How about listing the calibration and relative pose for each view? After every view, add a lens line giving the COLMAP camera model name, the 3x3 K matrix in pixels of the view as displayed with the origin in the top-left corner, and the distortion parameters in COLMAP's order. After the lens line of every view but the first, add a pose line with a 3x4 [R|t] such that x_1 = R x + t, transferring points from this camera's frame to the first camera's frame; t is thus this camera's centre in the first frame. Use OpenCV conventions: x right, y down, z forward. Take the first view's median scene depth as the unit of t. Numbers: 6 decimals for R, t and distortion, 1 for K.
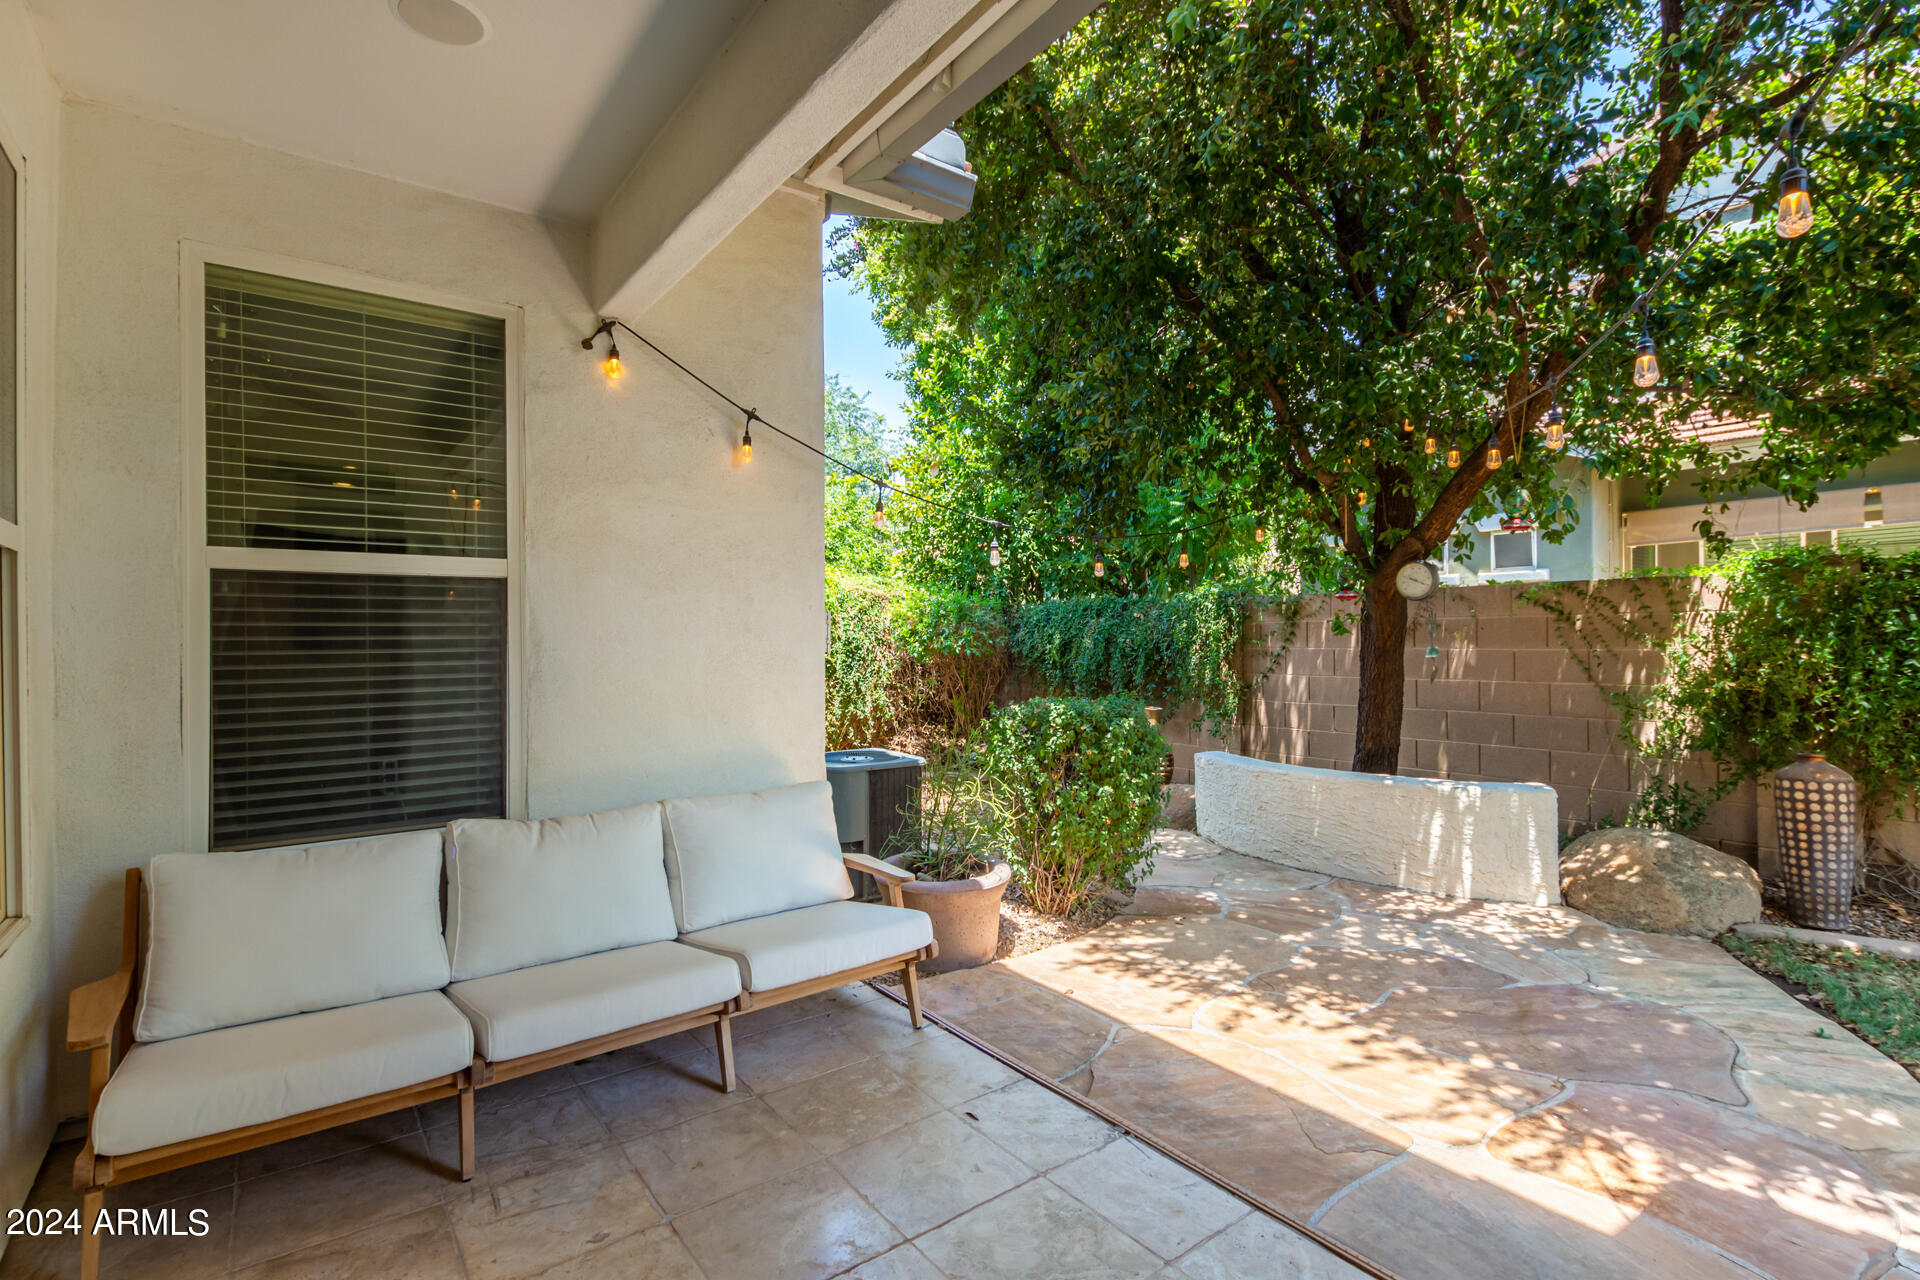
lens RADIAL K [[883.5, 0, 959.9], [0, 883.5, 620.8], [0, 0, 1]] dist [0.011461, -0.005946]
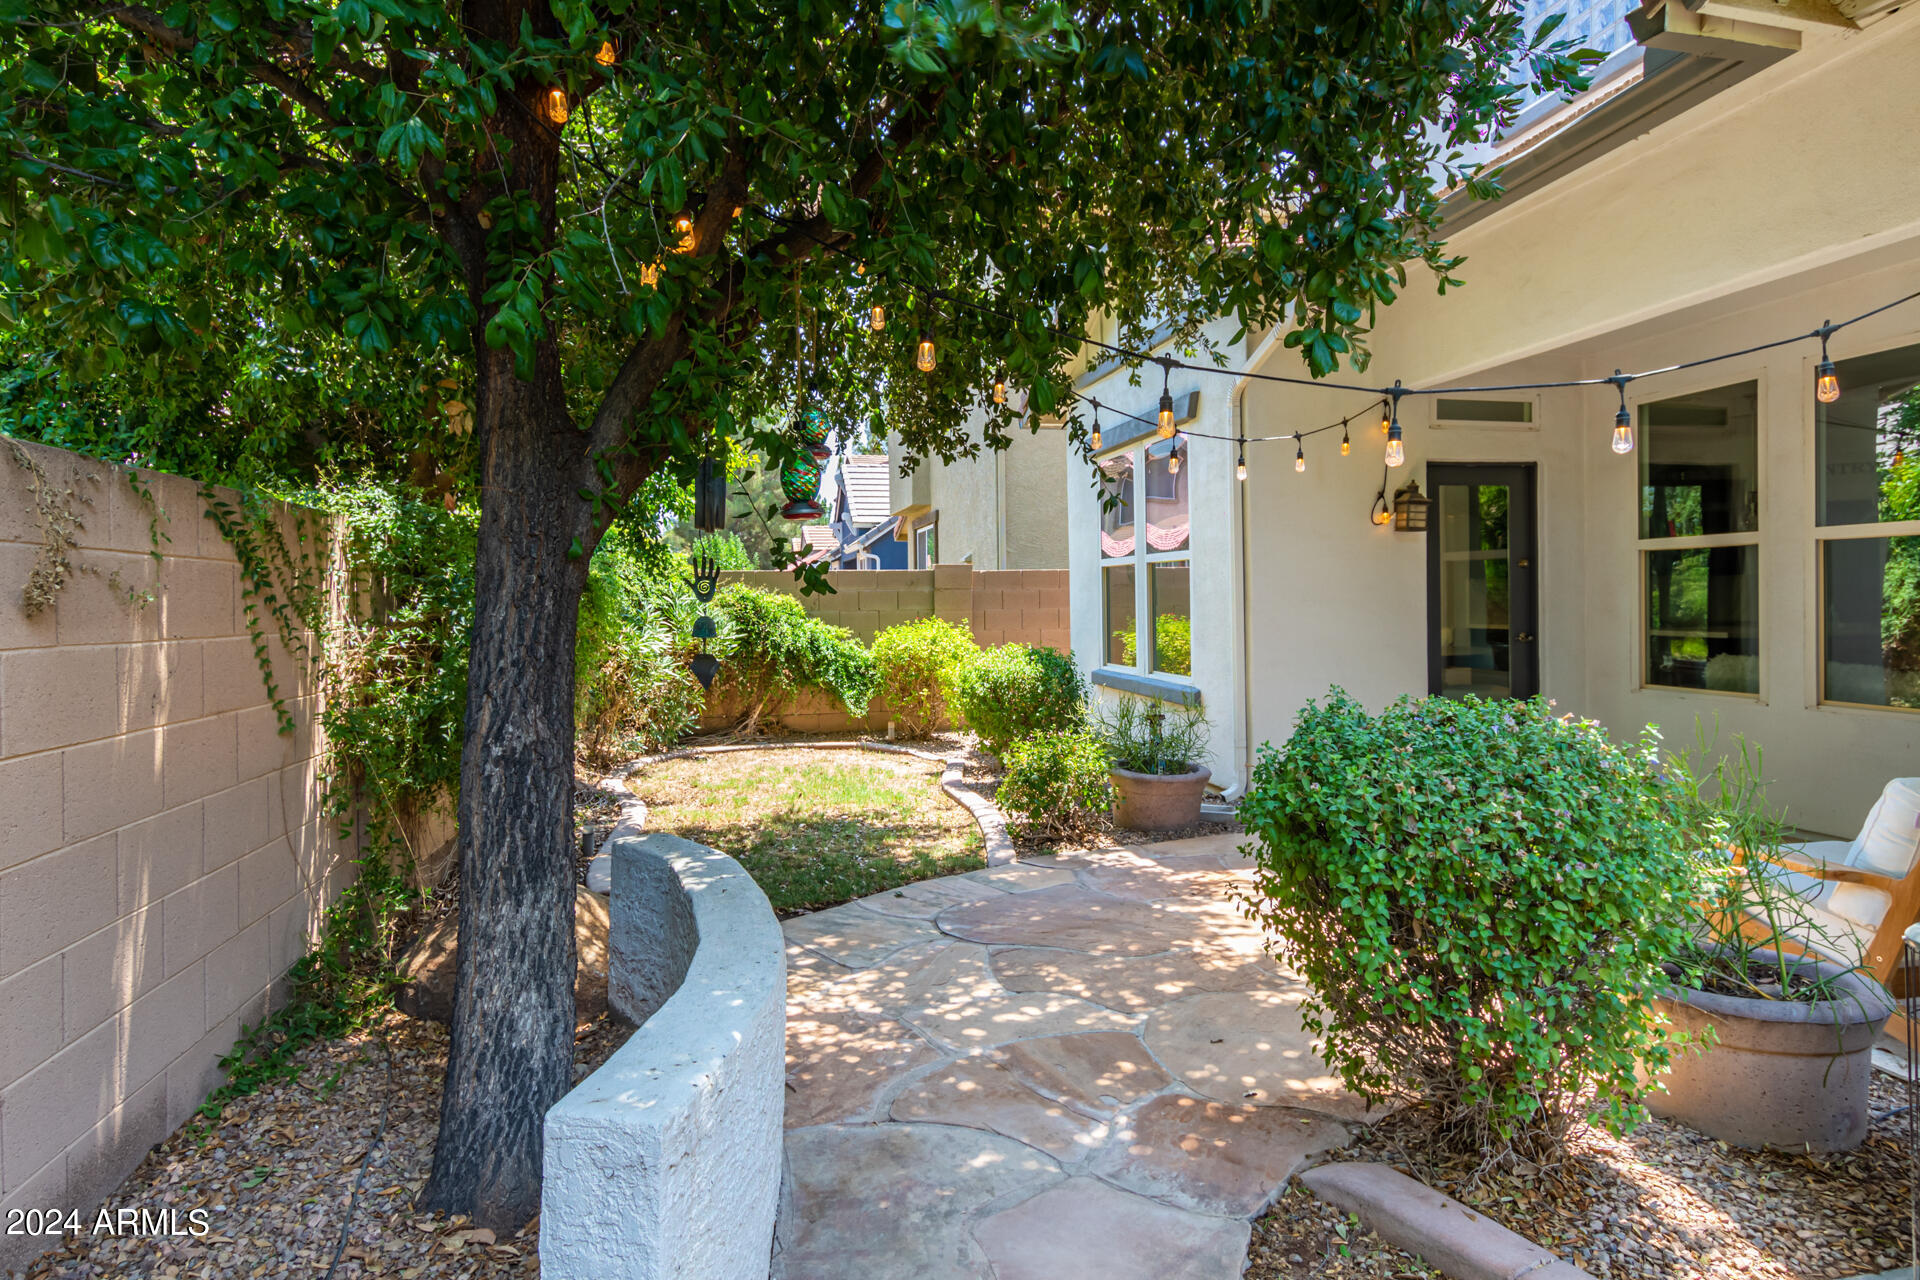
lens RADIAL K [[1079.7, 0, 960.0], [0, 1079.7, 640.0], [0, 0, 1]] dist [-0.001353, 0.000353]
pose [[-0.900143, 0.014683, 0.435347, 0.111934], [0.020837, 0.999739, 0.009364, 0.046080], [-0.435096, 0.017500, -0.900214, 1.805129]]
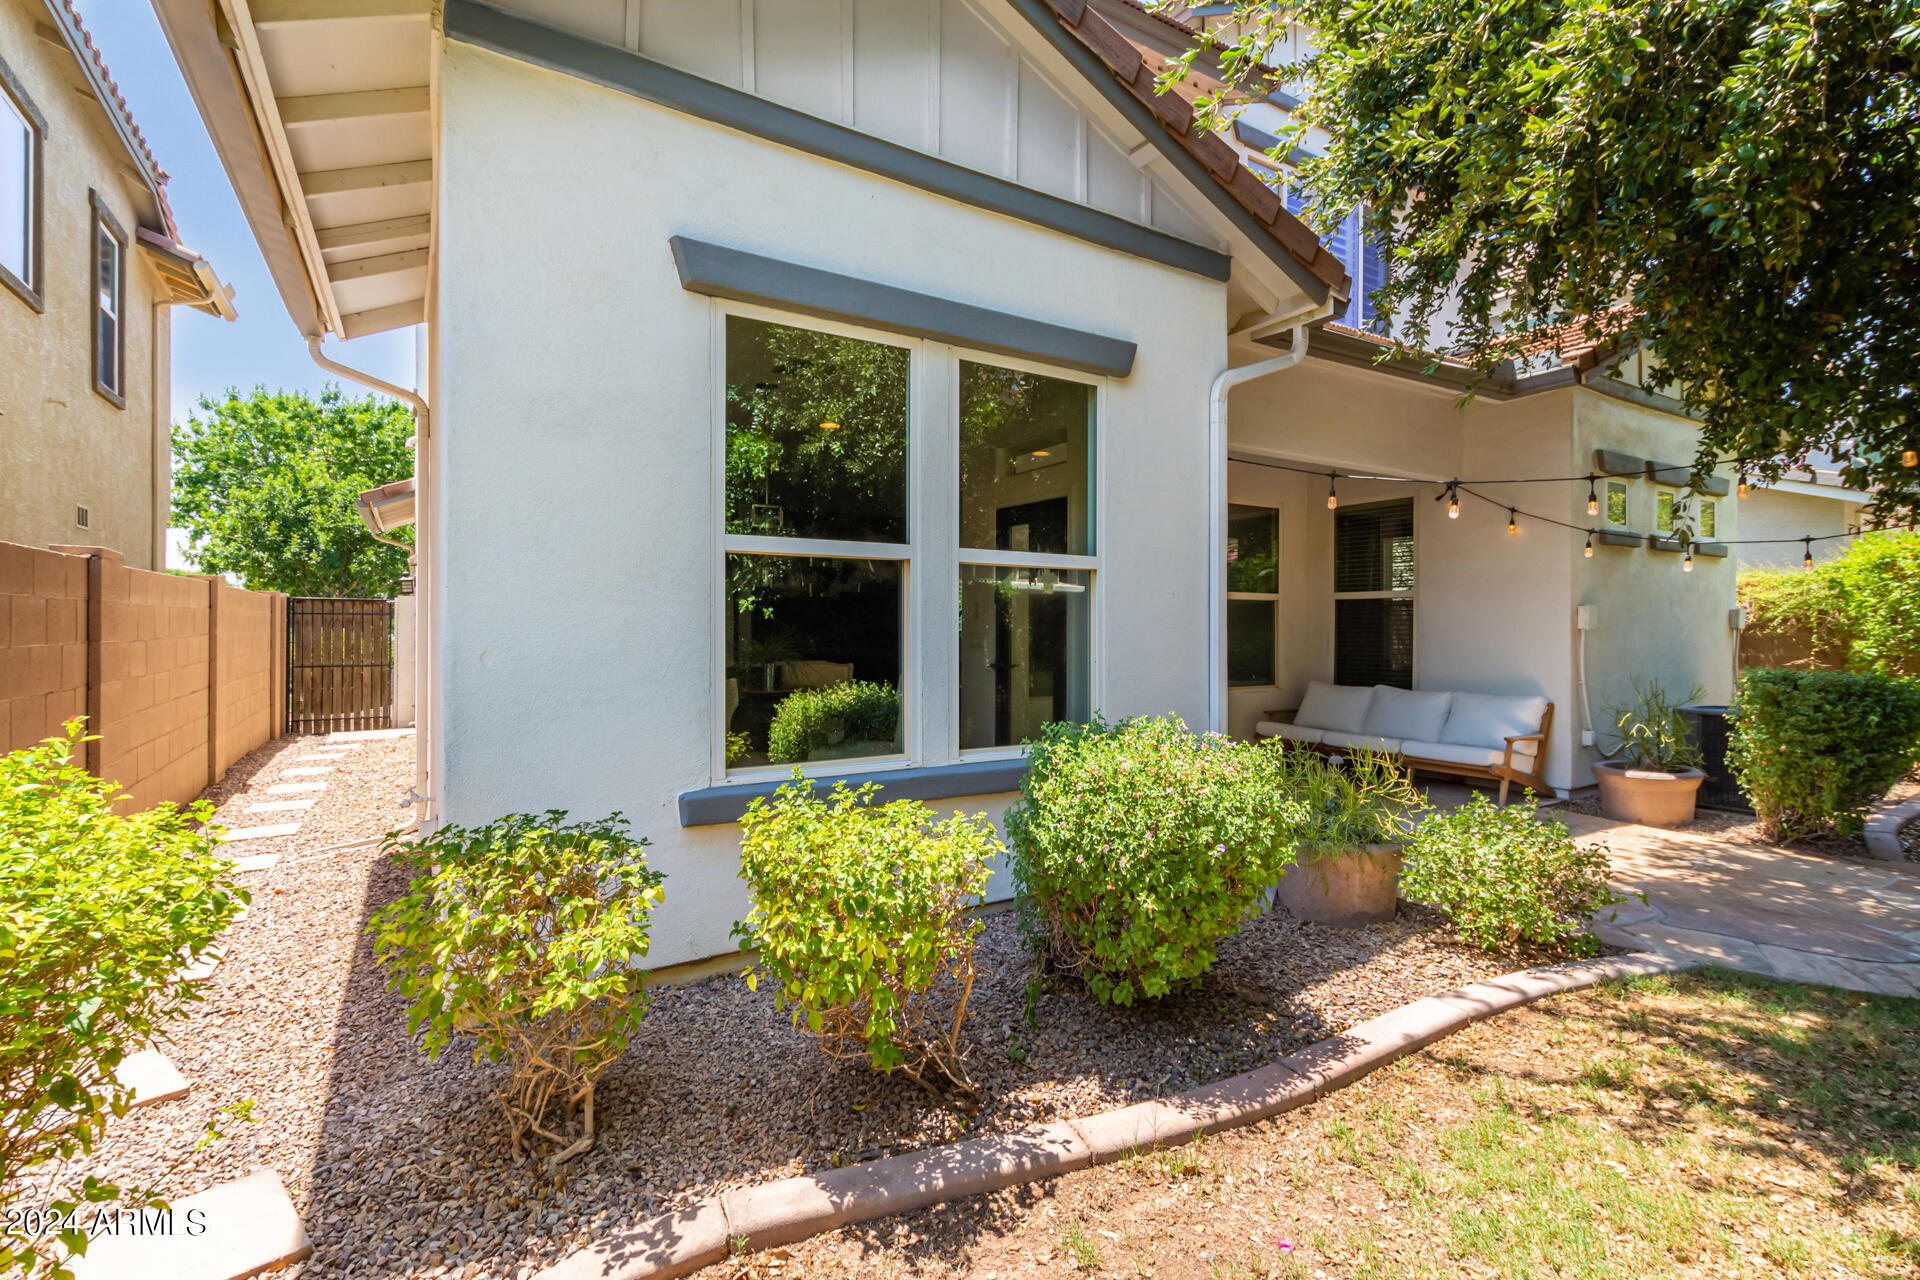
lens RADIAL K [[883.5, 0, 959.9], [0, 883.5, 620.8], [0, 0, 1]] dist [0.011461, -0.005946]
pose [[-0.096596, 0.004528, -0.995313, 1.594688], [0.022310, 0.999748, 0.002383, -0.008922], [0.995074, -0.021975, -0.096673, -0.049958]]
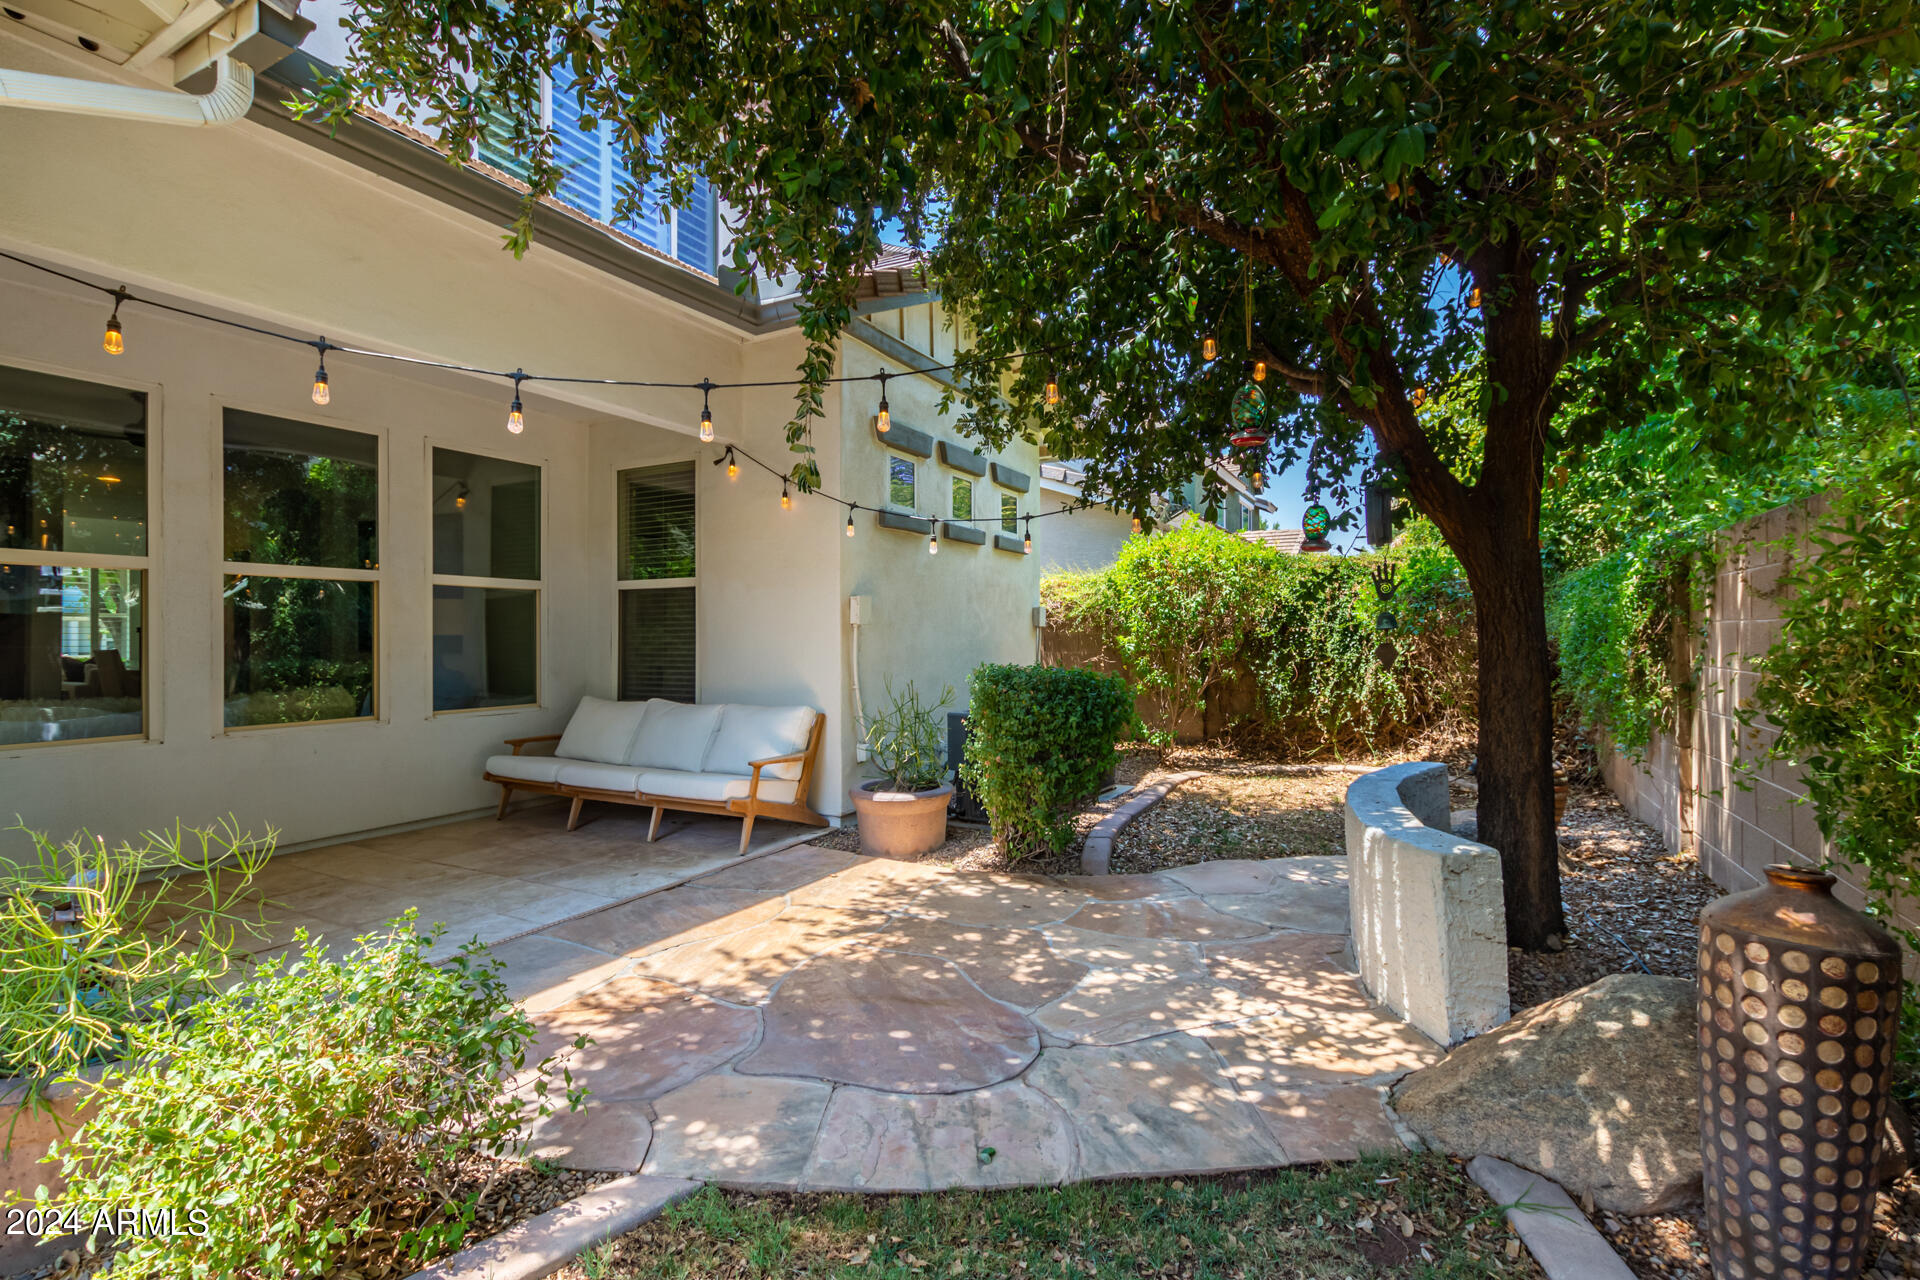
lens RADIAL K [[907.3, 0, 960.9], [0, 907.3, 622.9], [0, 0, 1]] dist [0.002689, -0.001387]
pose [[0.425663, -0.004624, -0.904870, 1.167896], [0.022043, 0.999743, 0.005260, 0.034148], [0.904613, -0.022185, 0.425655, 0.526999]]
